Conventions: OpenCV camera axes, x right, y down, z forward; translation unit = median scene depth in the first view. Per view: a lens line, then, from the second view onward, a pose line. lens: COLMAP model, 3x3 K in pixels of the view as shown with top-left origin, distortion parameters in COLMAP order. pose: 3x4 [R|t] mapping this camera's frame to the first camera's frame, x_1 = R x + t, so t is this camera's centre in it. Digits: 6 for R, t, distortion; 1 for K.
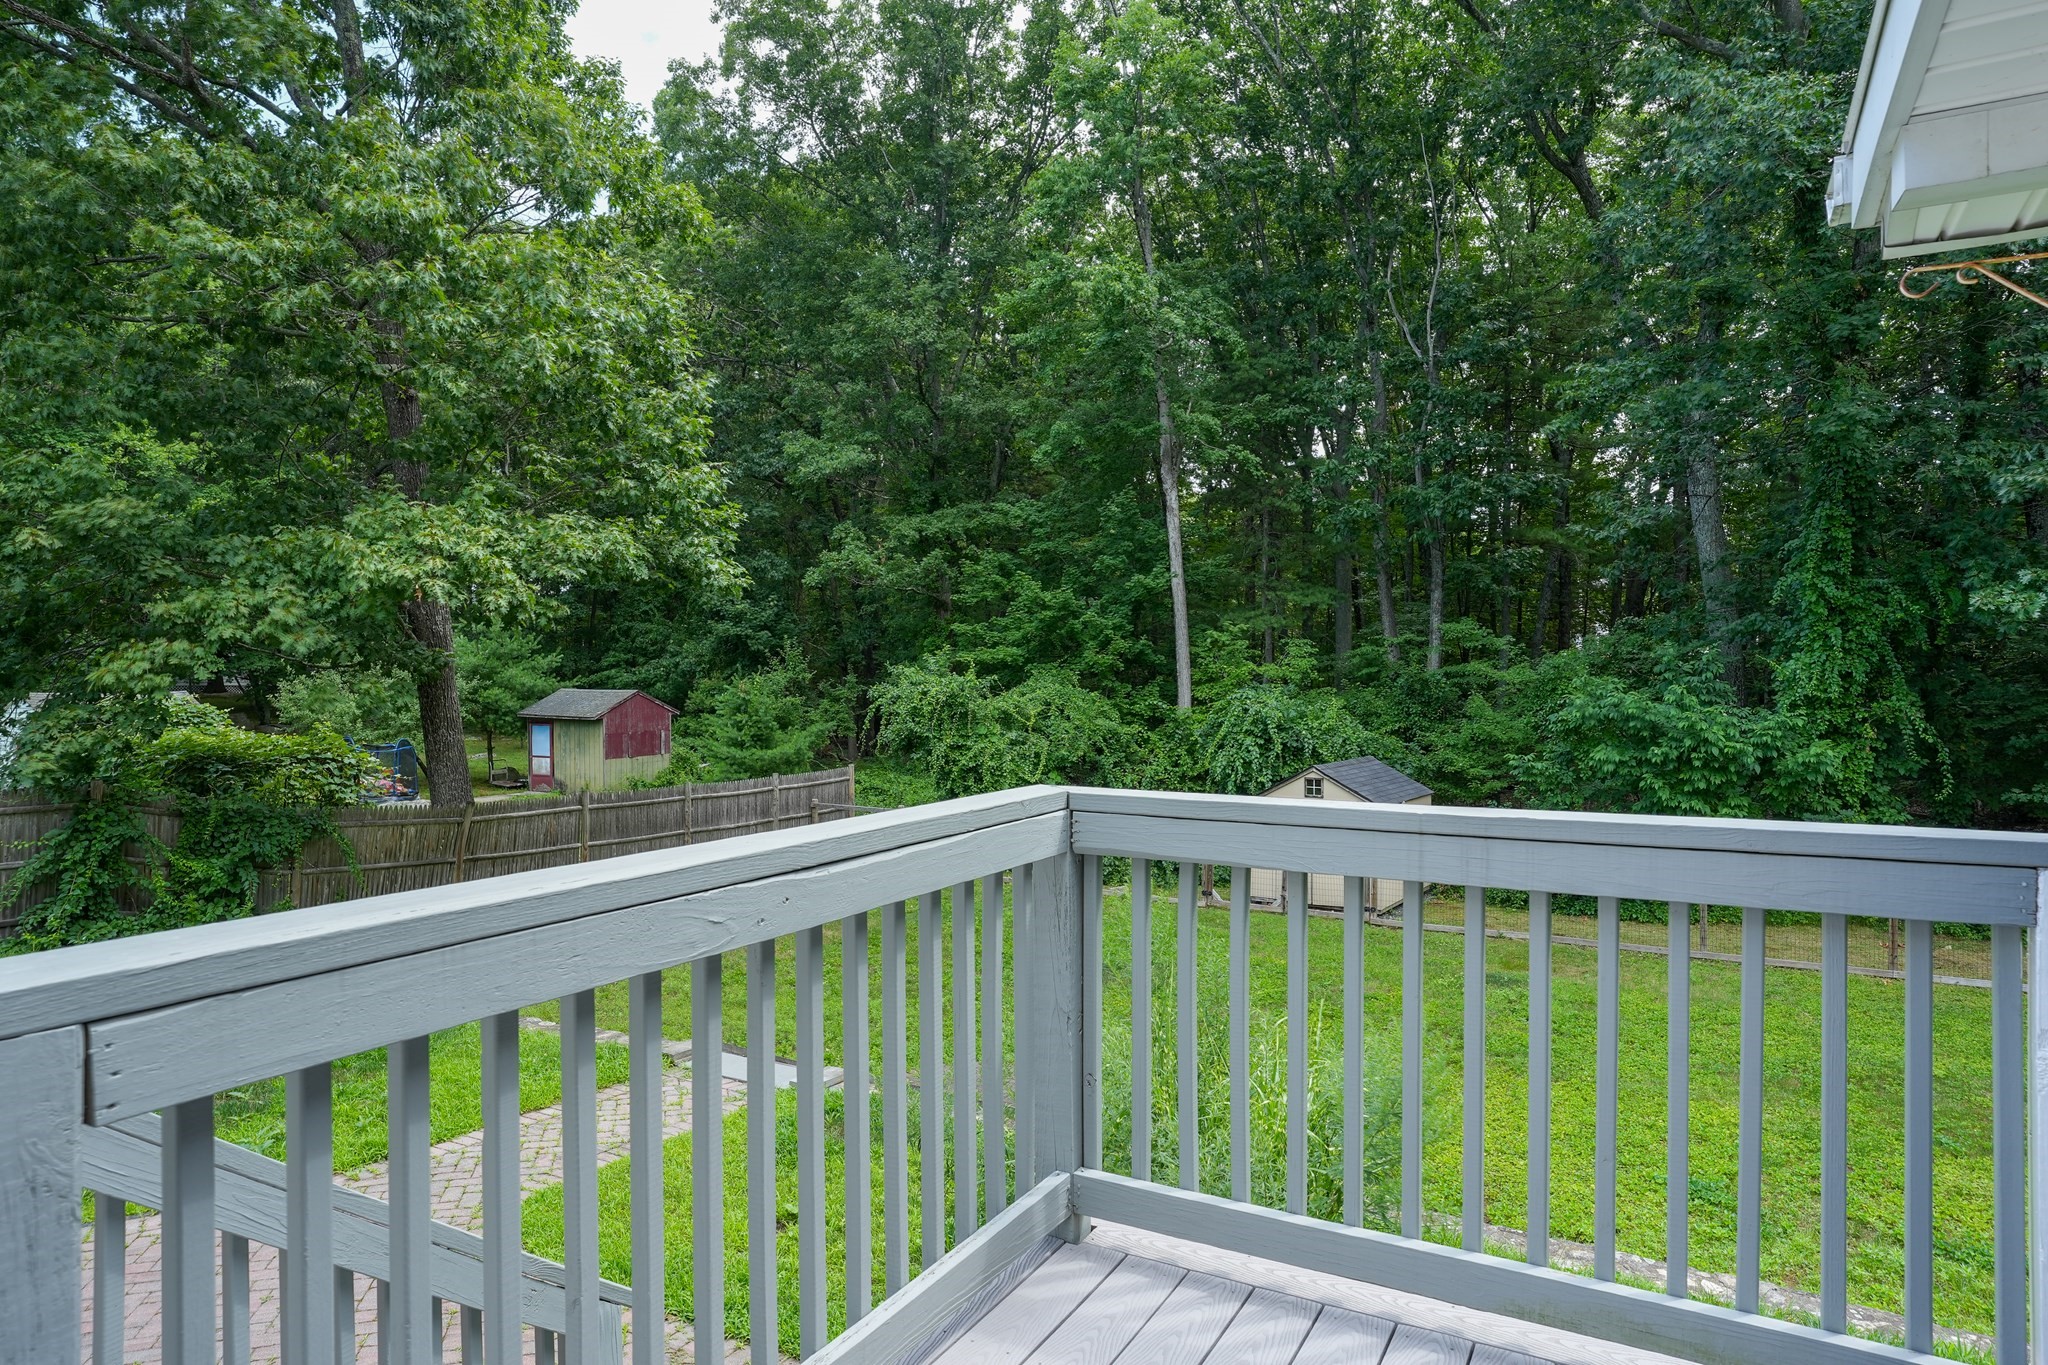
lens RADIAL K [[1178.3, 0, 1021.6], [0, 1178.3, 665.7], [0, 0, 1]] dist [-0.057541, 0.035464]
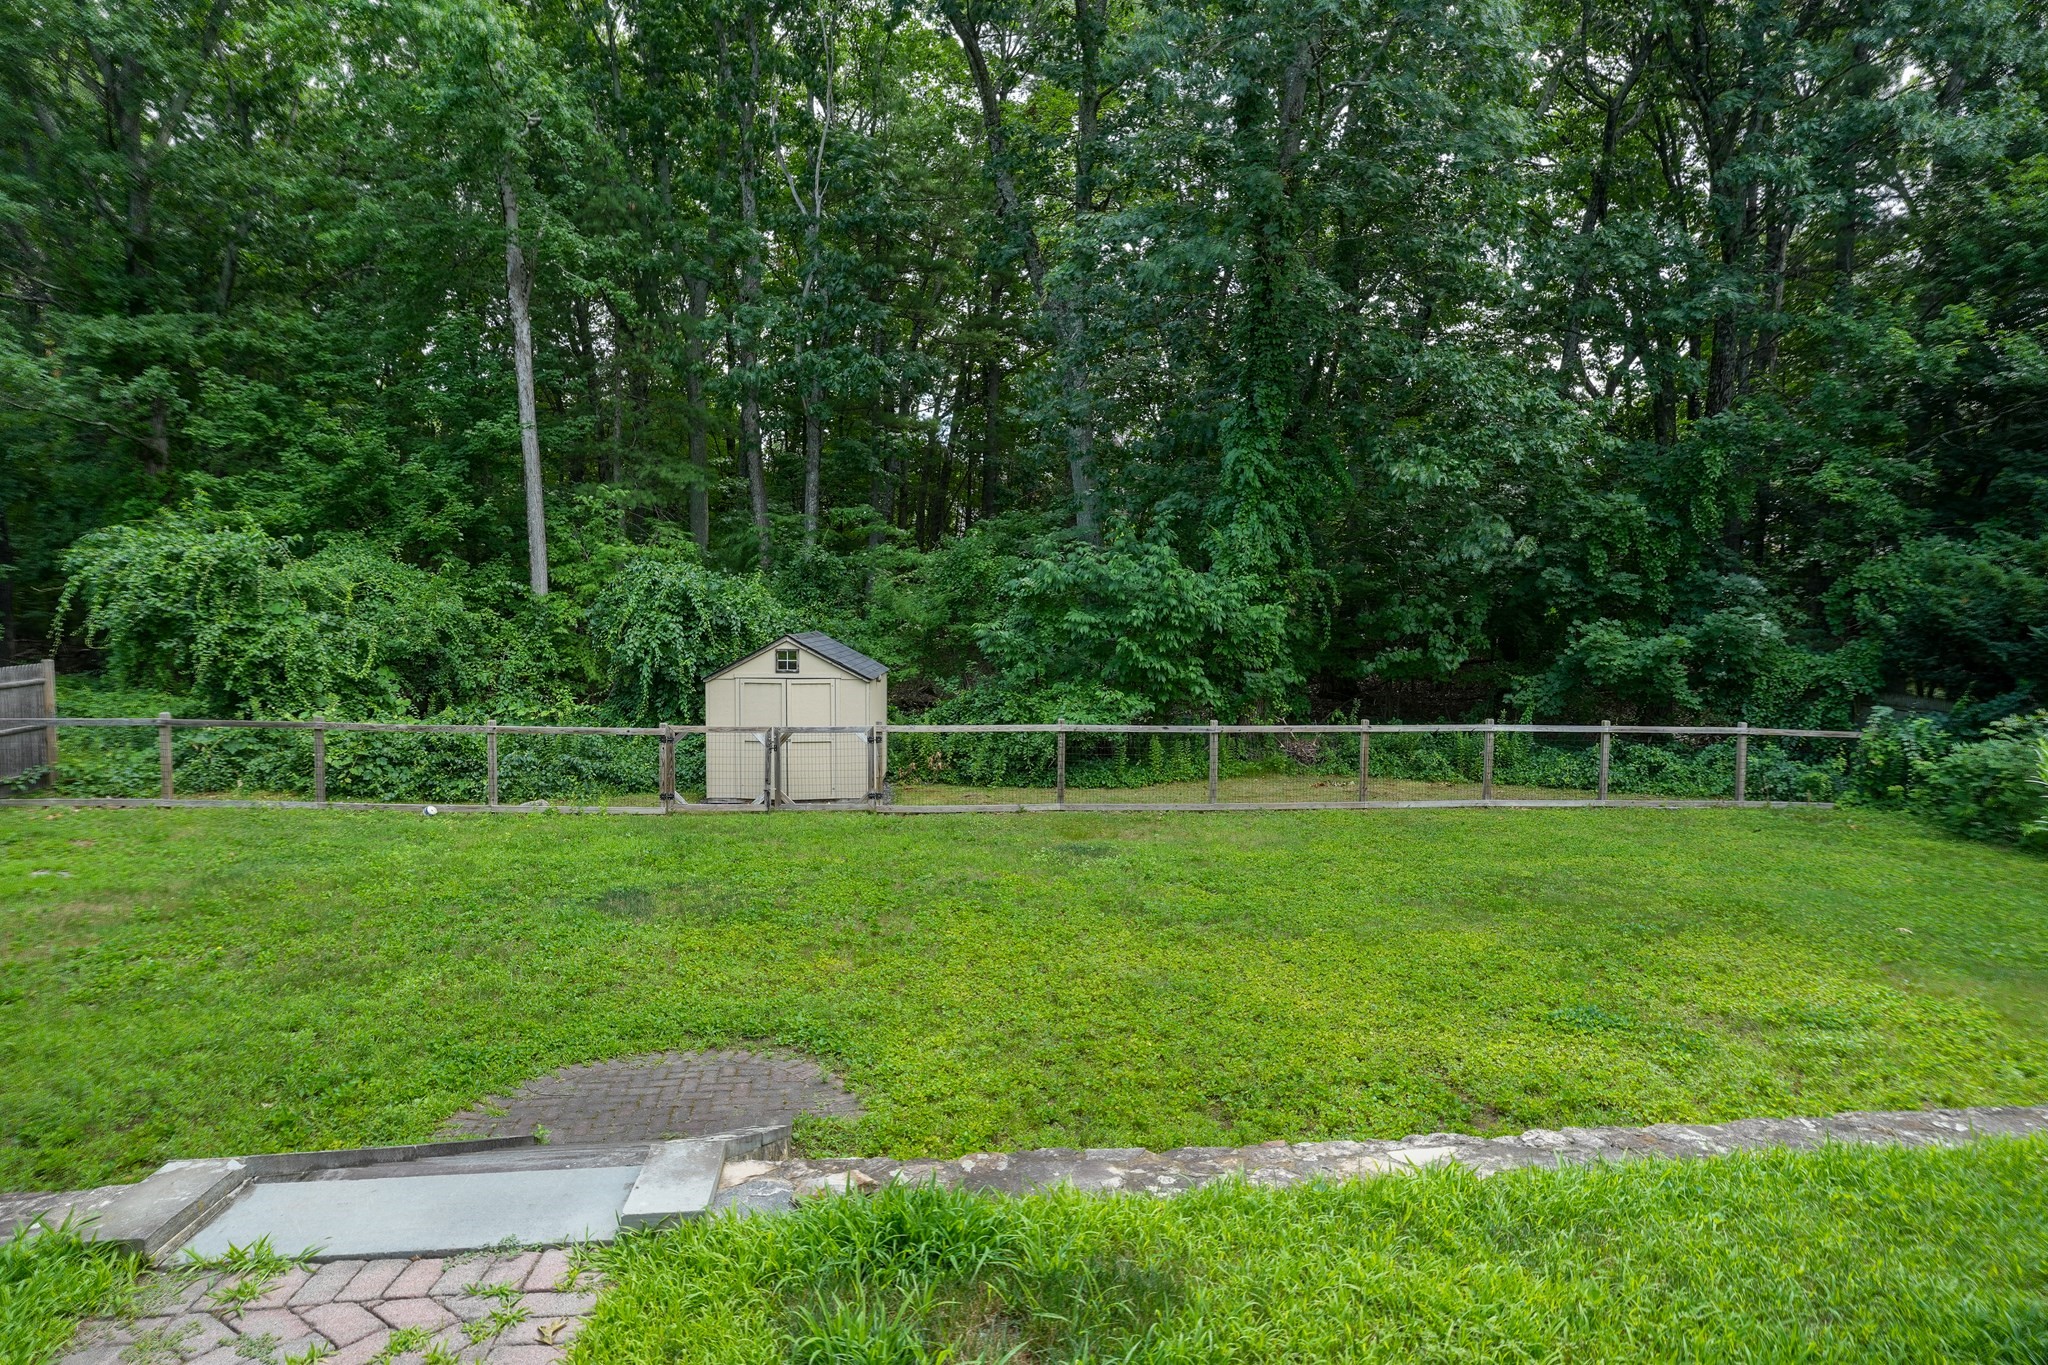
lens RADIAL K [[1178.3, 0, 1021.6], [0, 1178.3, 665.7], [0, 0, 1]] dist [-0.057541, 0.035464]
pose [[0.807105, -0.022897, 0.589964, -0.083055], [-0.012357, 0.998374, 0.055652, 0.044301], [-0.590278, -0.052207, 0.805510, 0.172695]]
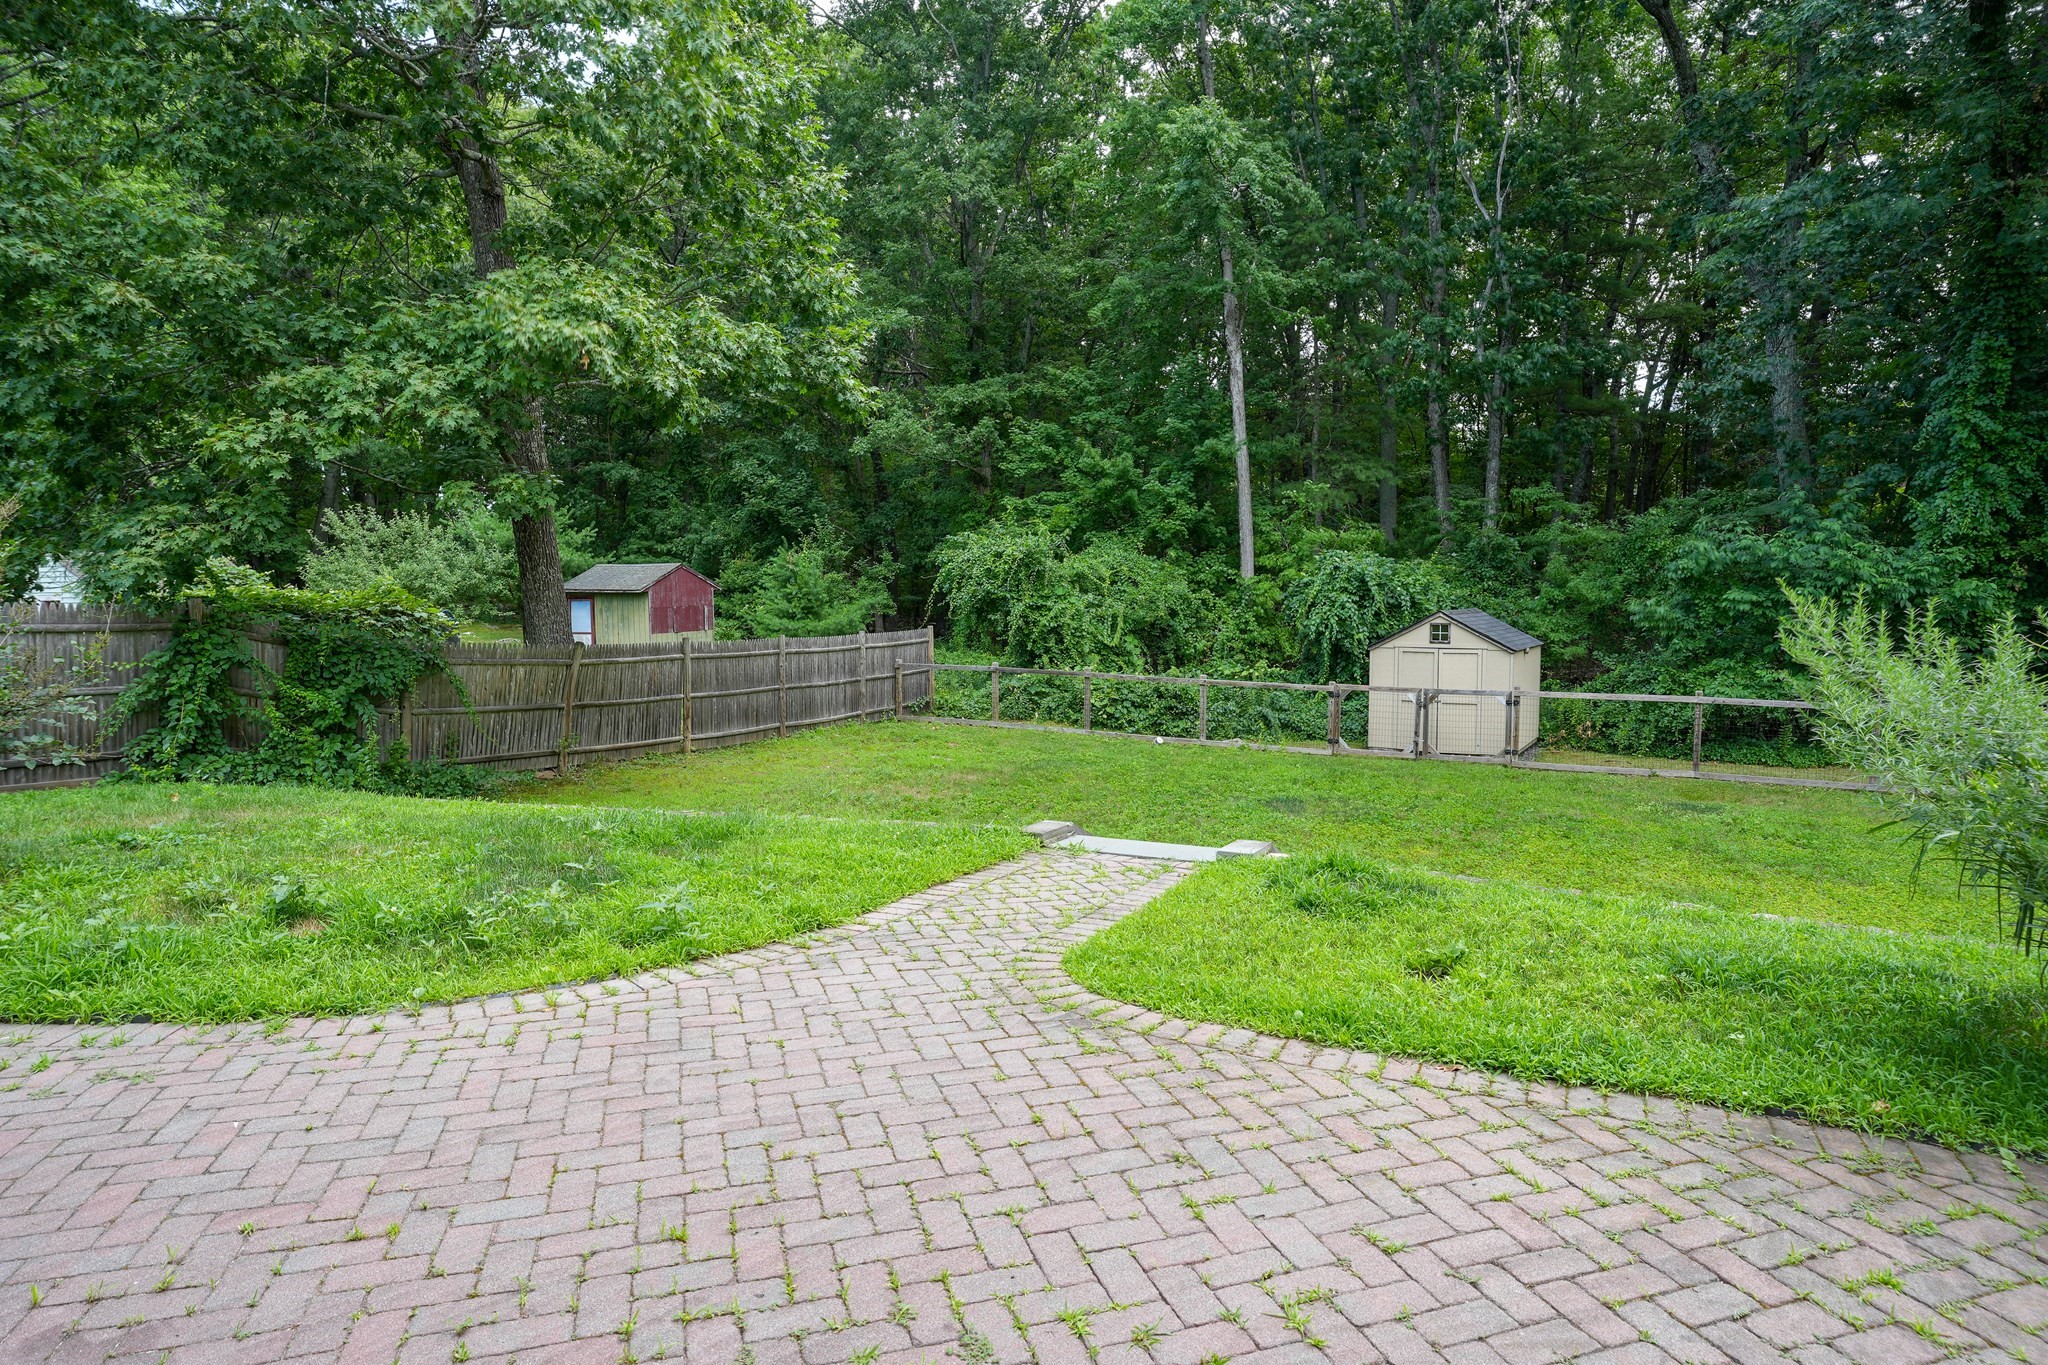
lens RADIAL K [[1138.0, 0, 1024.0], [0, 1138.0, 682.5], [0, 0, 1]] dist [-0.075001, 0.052407]
pose [[0.999327, -0.007029, 0.036012, -0.097676], [0.003711, 0.995807, 0.091399, 0.043699], [-0.036503, -0.091204, 0.995163, 0.060664]]
